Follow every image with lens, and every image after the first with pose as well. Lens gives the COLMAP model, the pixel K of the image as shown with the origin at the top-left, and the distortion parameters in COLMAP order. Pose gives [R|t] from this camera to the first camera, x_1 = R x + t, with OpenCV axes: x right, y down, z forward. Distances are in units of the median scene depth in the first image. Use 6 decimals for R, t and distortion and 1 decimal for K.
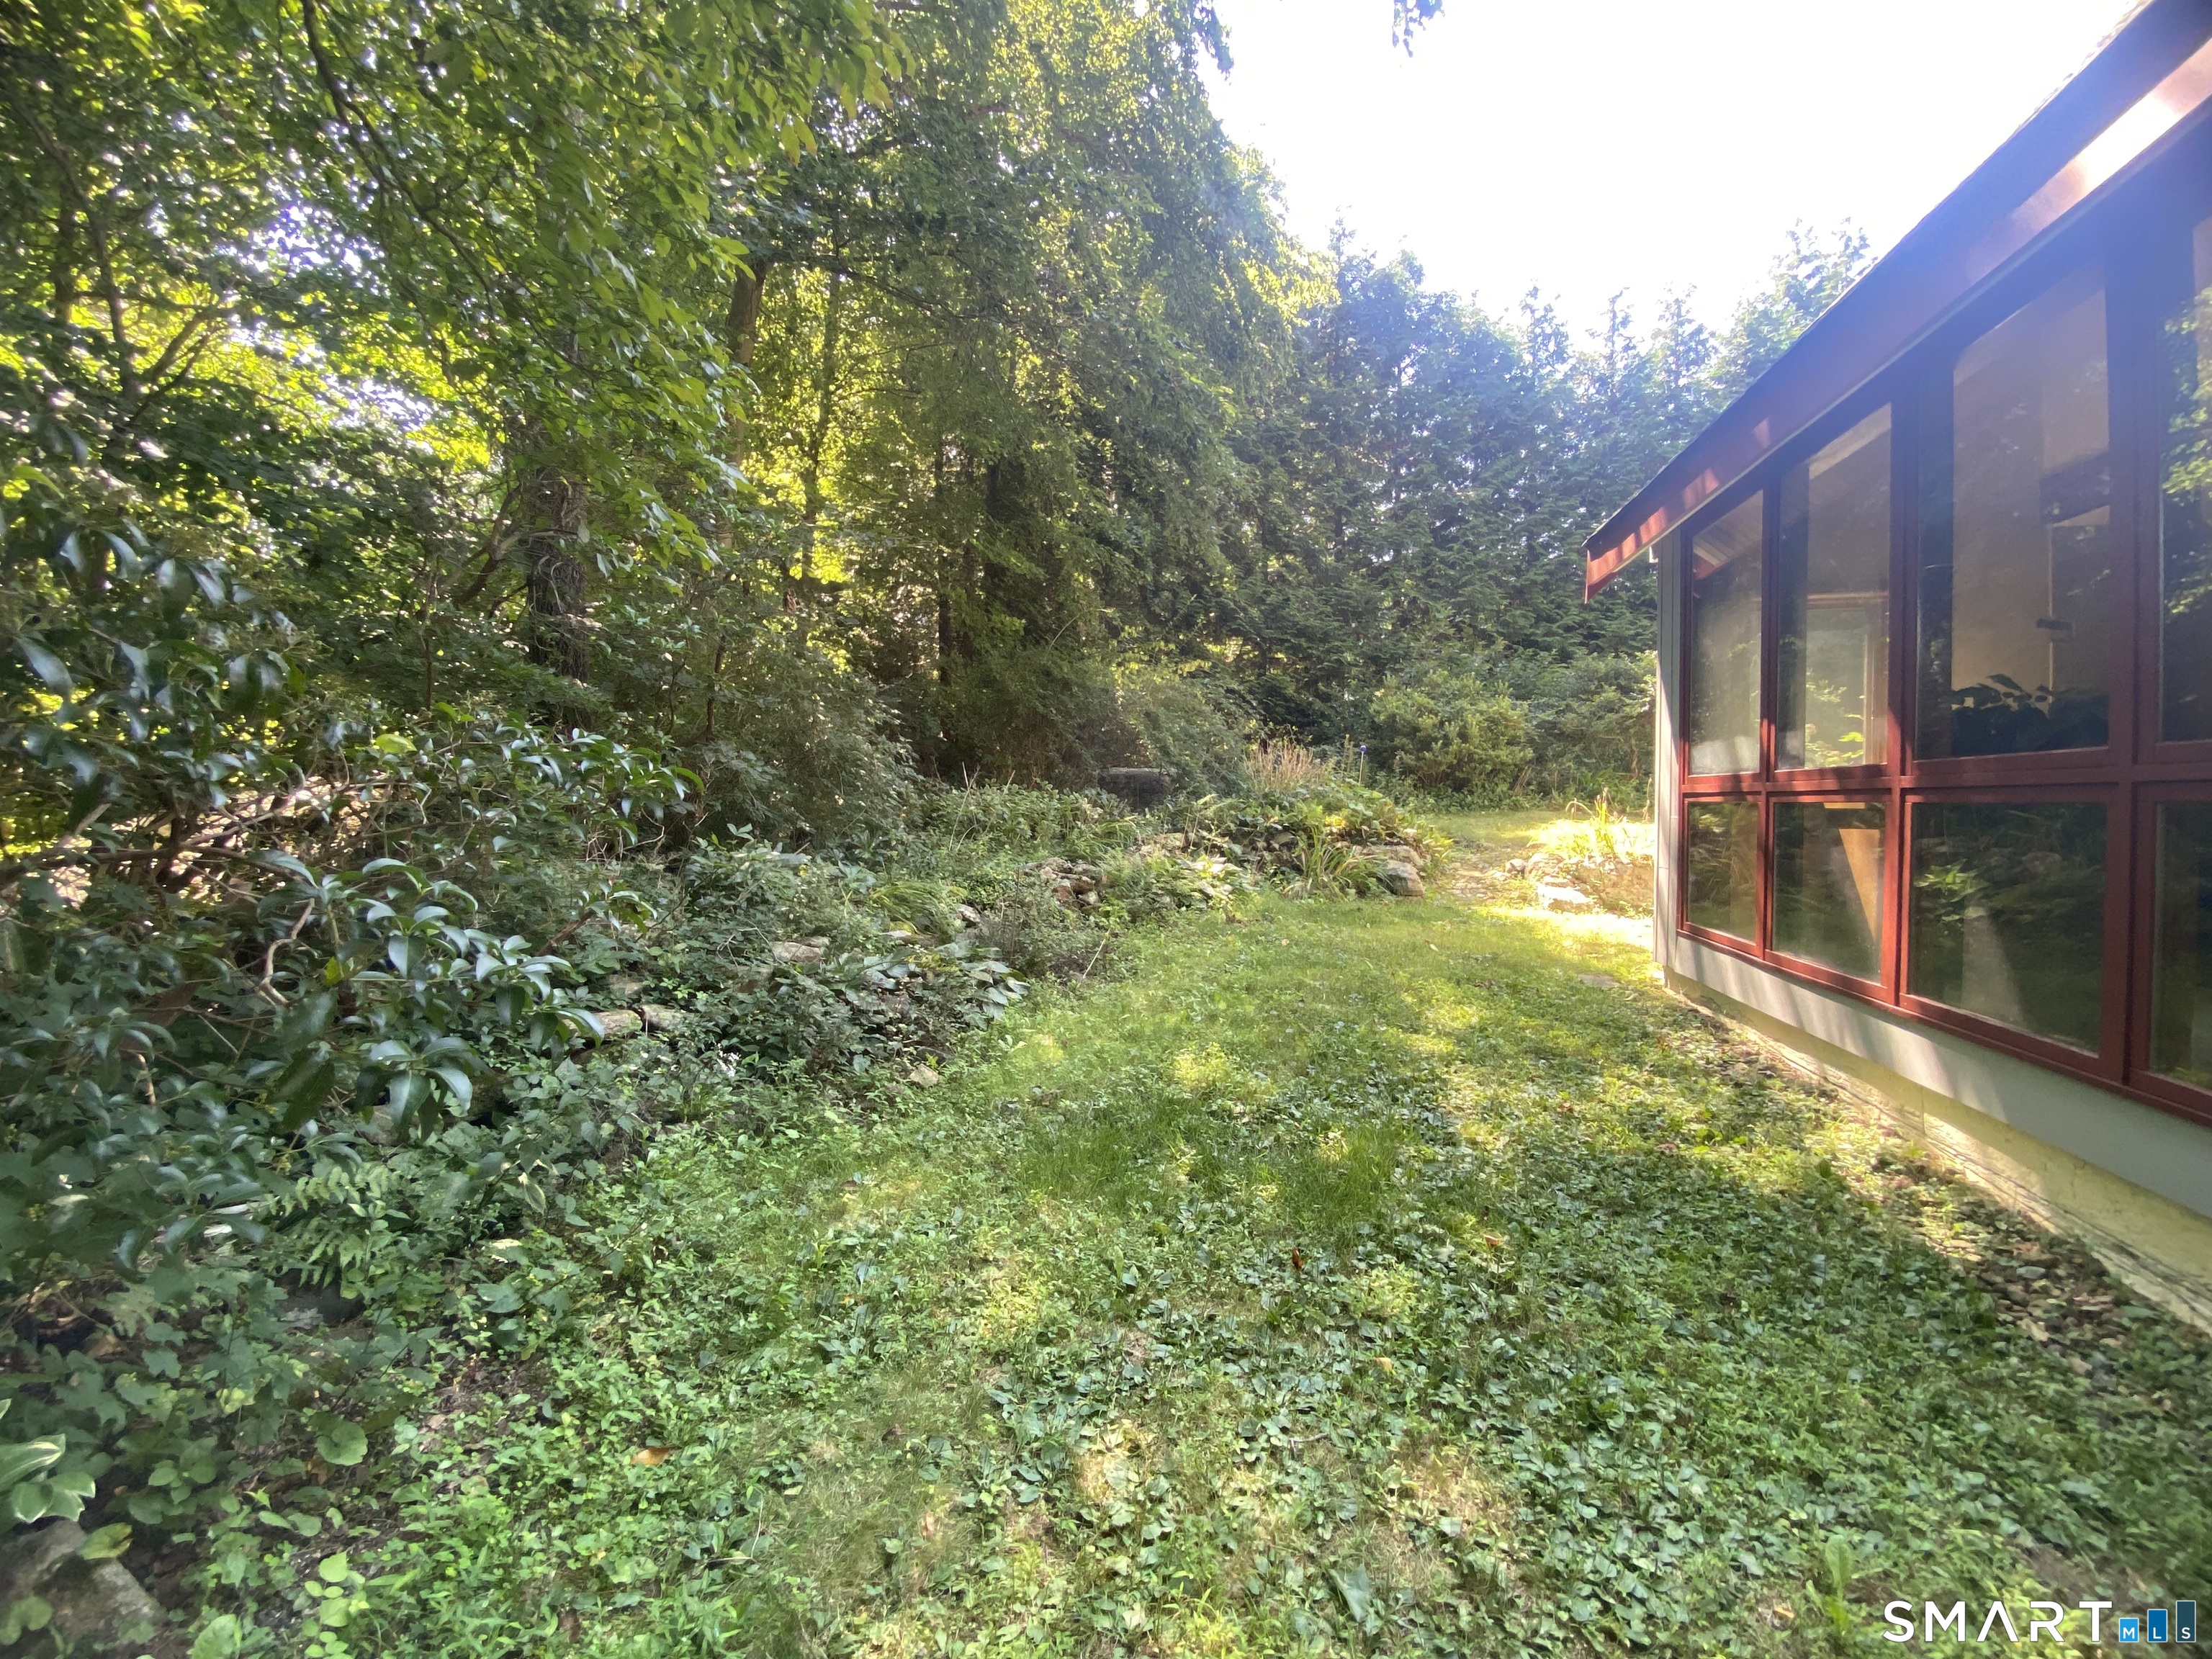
lens RADIAL K [[893.4, 0, 1050.9], [0, 893.4, 839.9], [0, 0, 1]] dist [-0.000188, -0.000431]
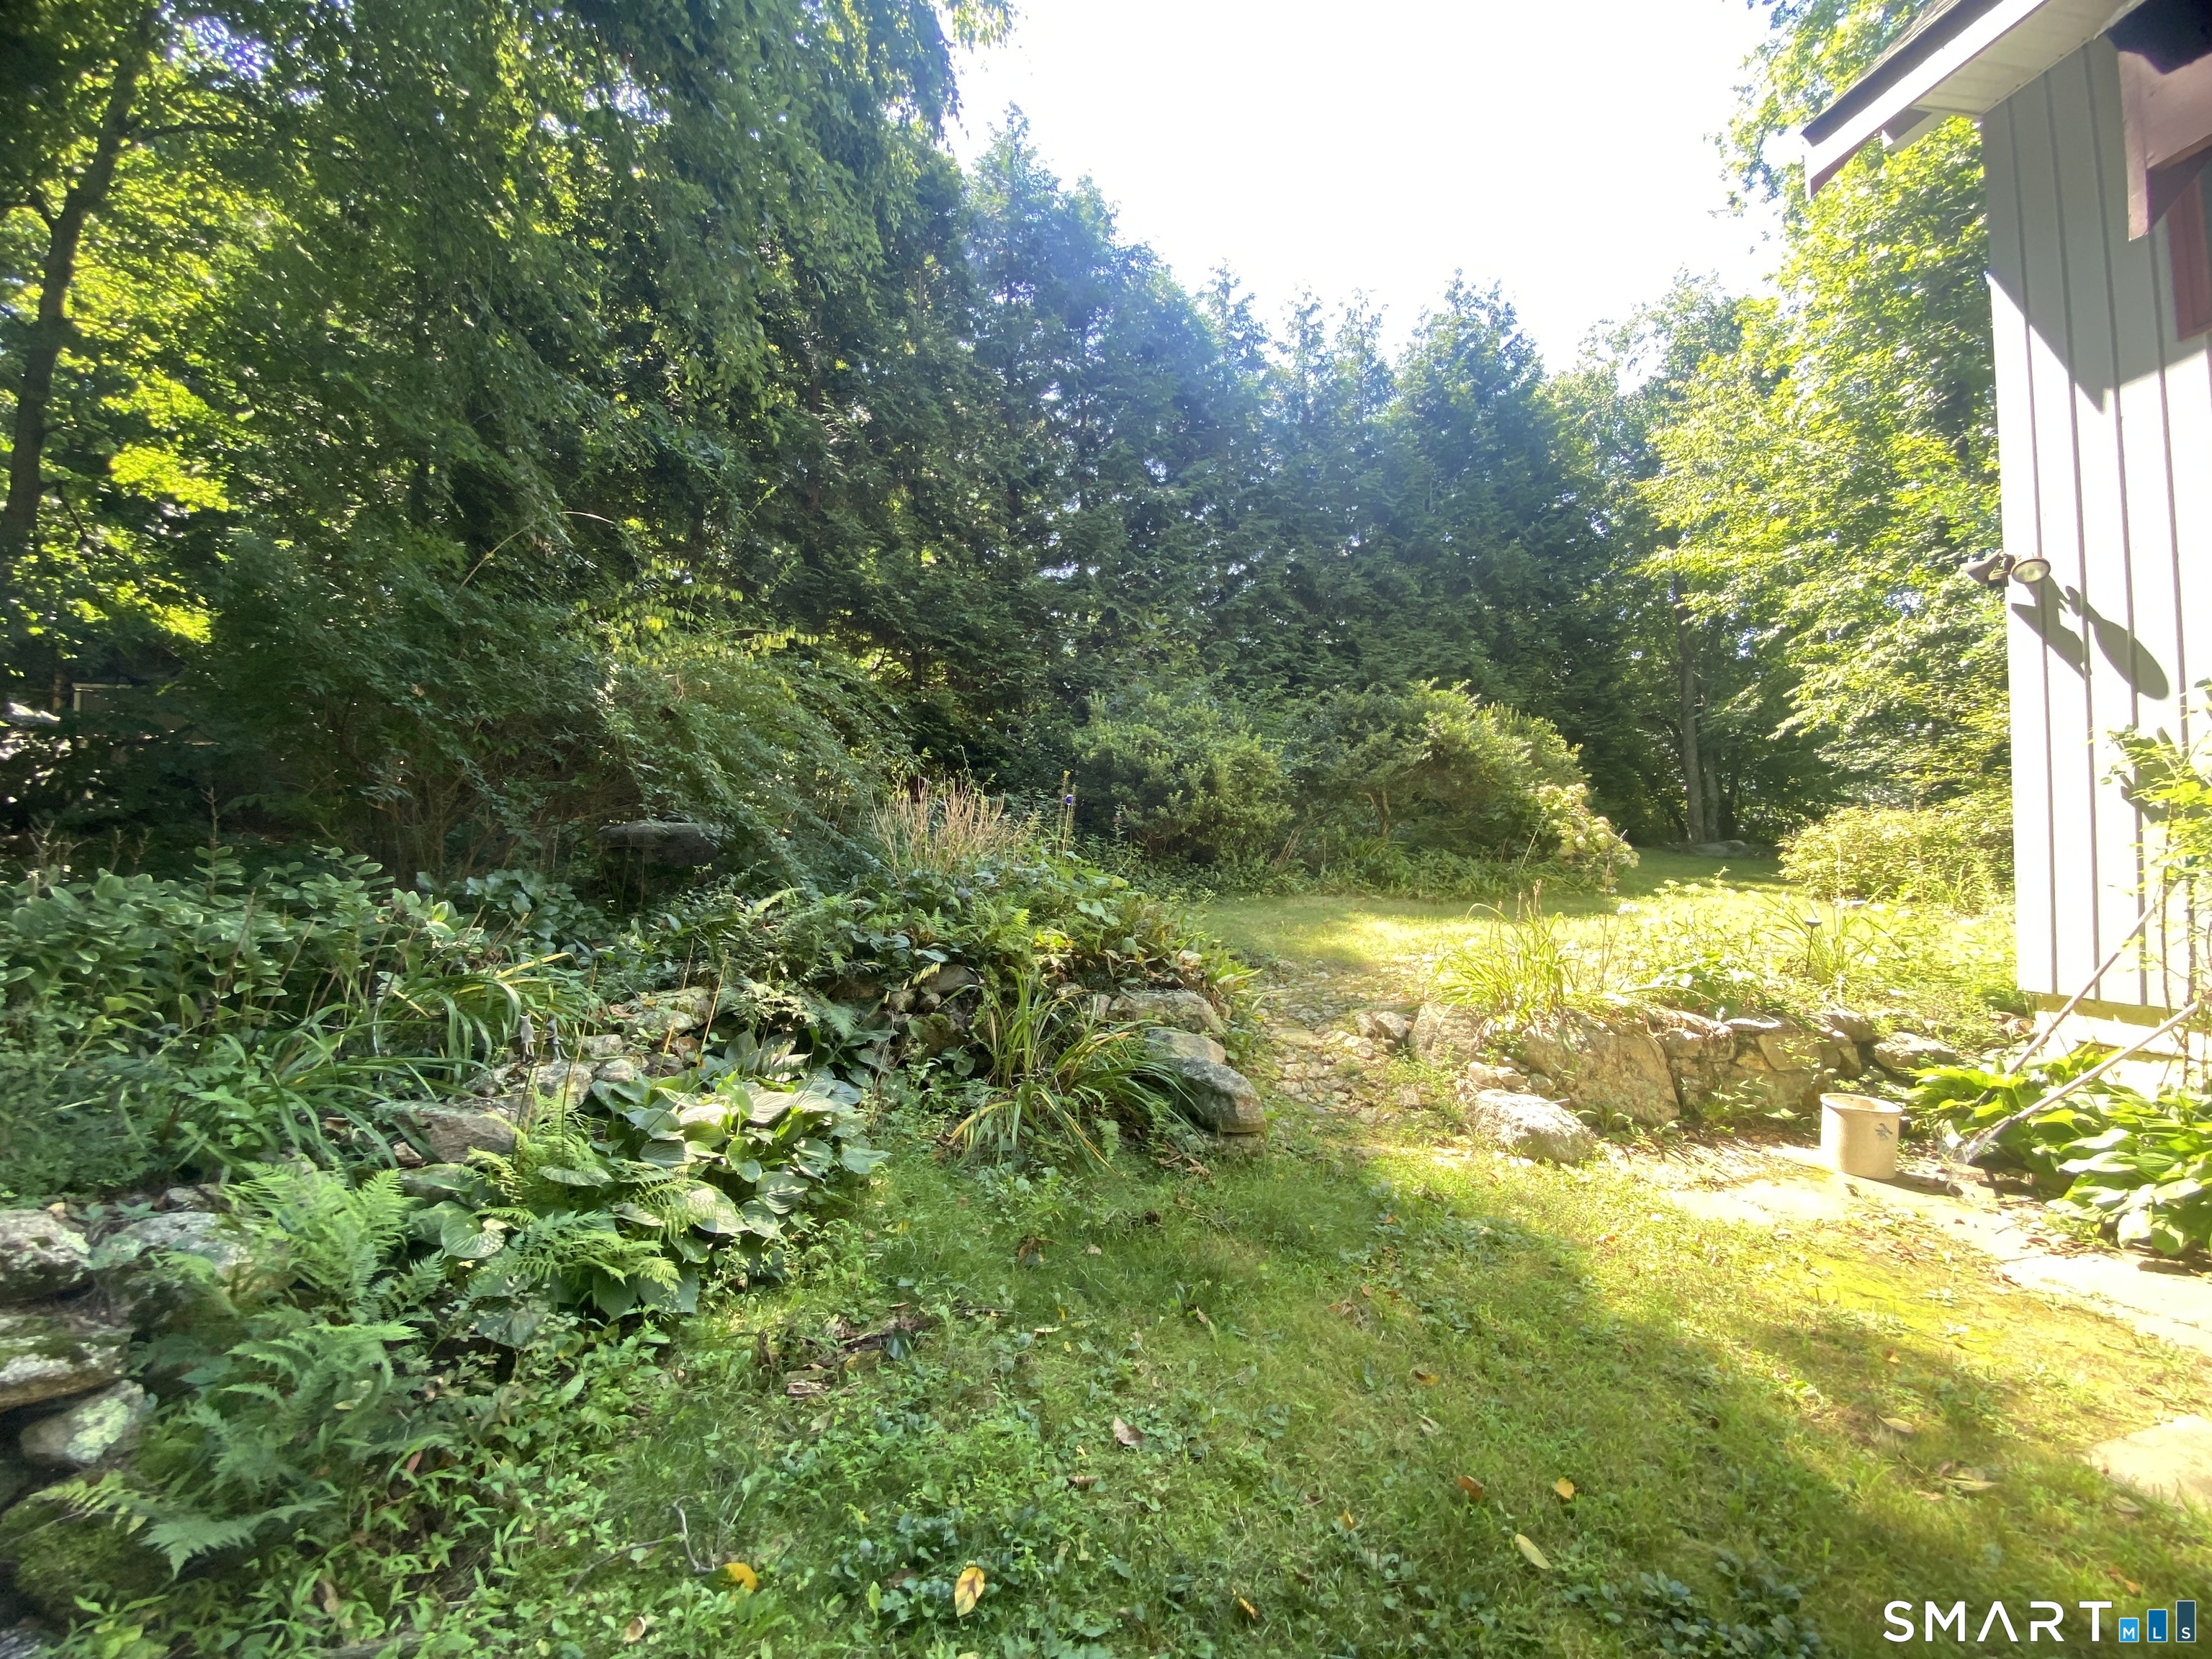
lens RADIAL K [[893.4, 0, 1109.6], [0, 893.4, 828.7], [0, 0, 1]] dist [-0.000188, -0.000431]
pose [[0.904123, 0.018182, 0.426886, 0.129200], [0.012114, 0.997602, -0.068148, -0.045966], [-0.427101, 0.066785, 0.901734, 0.513764]]
